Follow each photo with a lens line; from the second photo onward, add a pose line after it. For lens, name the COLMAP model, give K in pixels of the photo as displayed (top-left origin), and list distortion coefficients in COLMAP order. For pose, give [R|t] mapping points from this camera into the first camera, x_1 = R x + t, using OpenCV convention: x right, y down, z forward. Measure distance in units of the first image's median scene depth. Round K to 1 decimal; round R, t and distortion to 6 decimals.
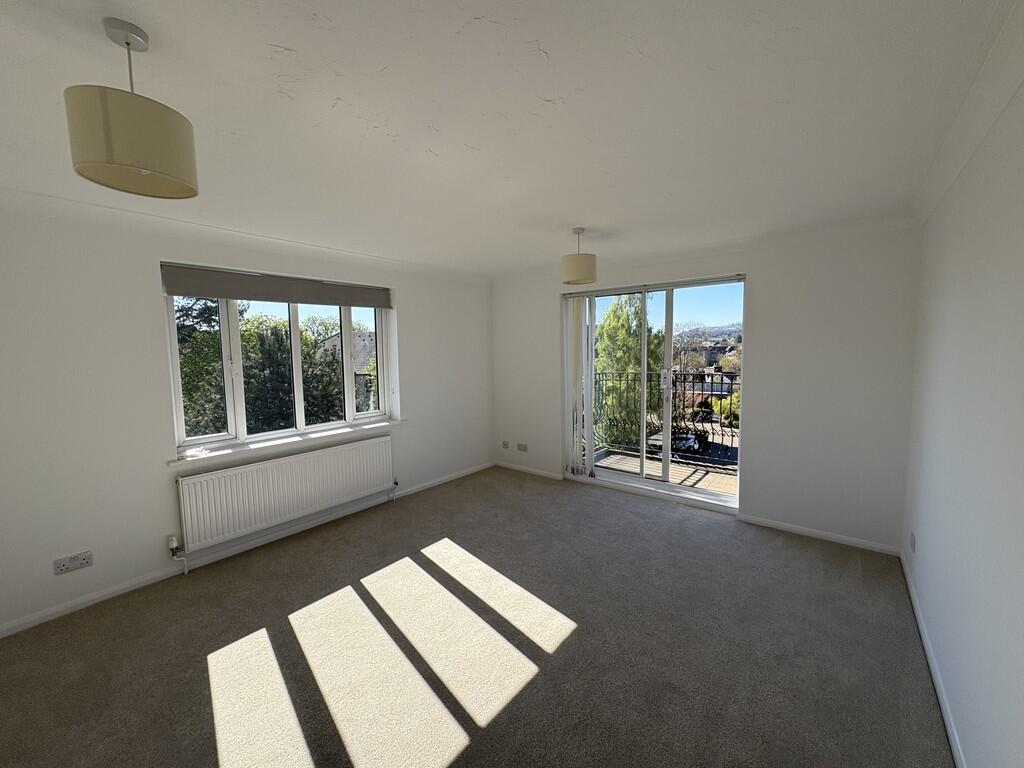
lens RADIAL K [[407.1, 0, 515.0], [0, 407.1, 385.7], [0, 0, 1]] dist [-0.002810, -0.000183]
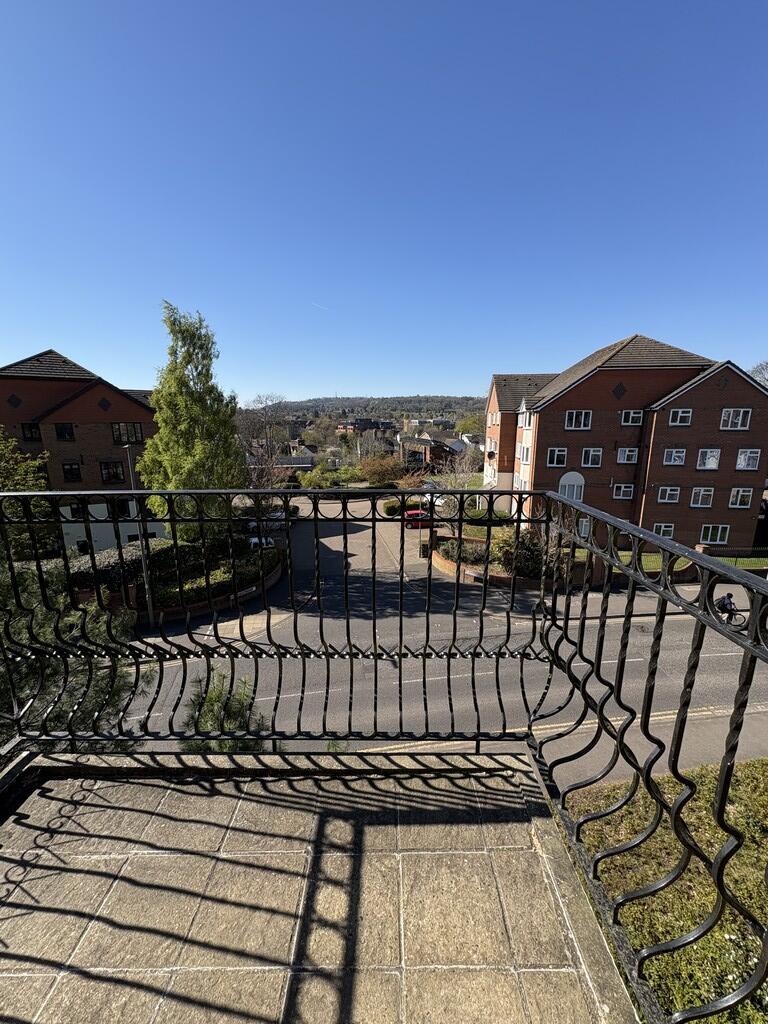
lens RADIAL K [[407.1, 0, 396.3], [0, 407.1, 512.4], [0, 0, 1]] dist [-0.002810, -0.000183]
pose [[0.771311, -0.130937, 0.622844, 0.320480], [0.051183, 0.988201, 0.144360, -0.055030], [-0.634397, -0.079468, 0.768912, 0.727172]]
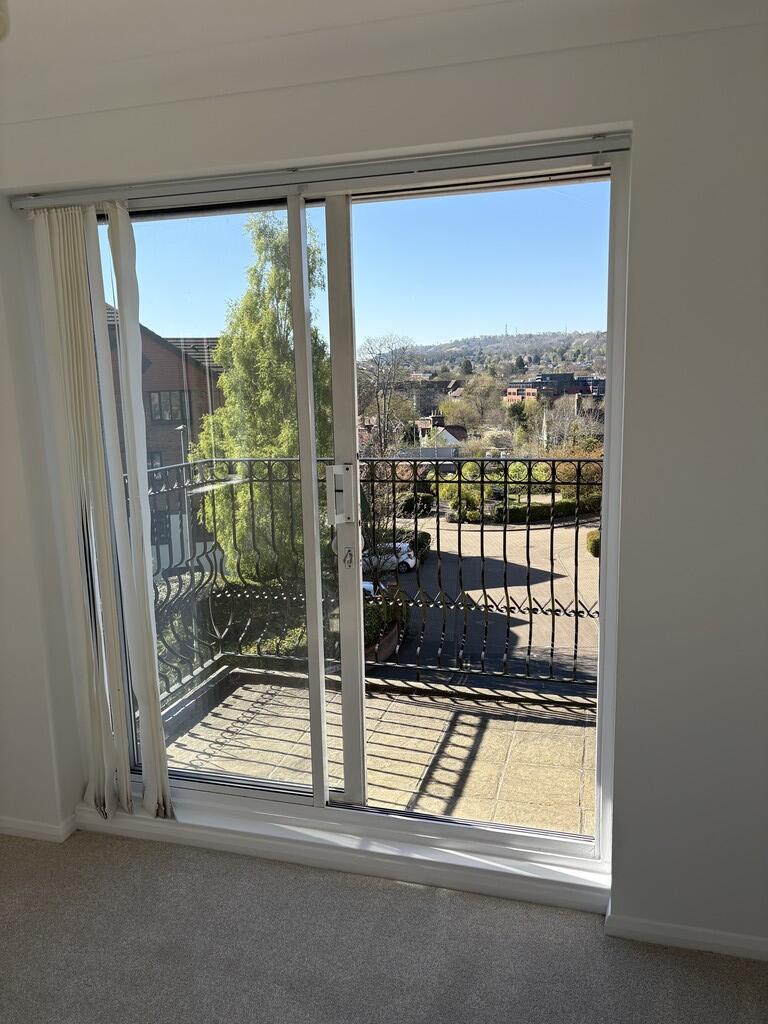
lens RADIAL K [[771.3, 0, 384.0], [0, 771.3, 512.0], [0, 0, 1]] dist [0.148264, -0.002069]
pose [[0.922864, -0.069779, 0.378752, 0.115037], [0.043146, 0.995991, 0.078366, -0.040945], [-0.382702, -0.055980, 0.922174, 0.348404]]
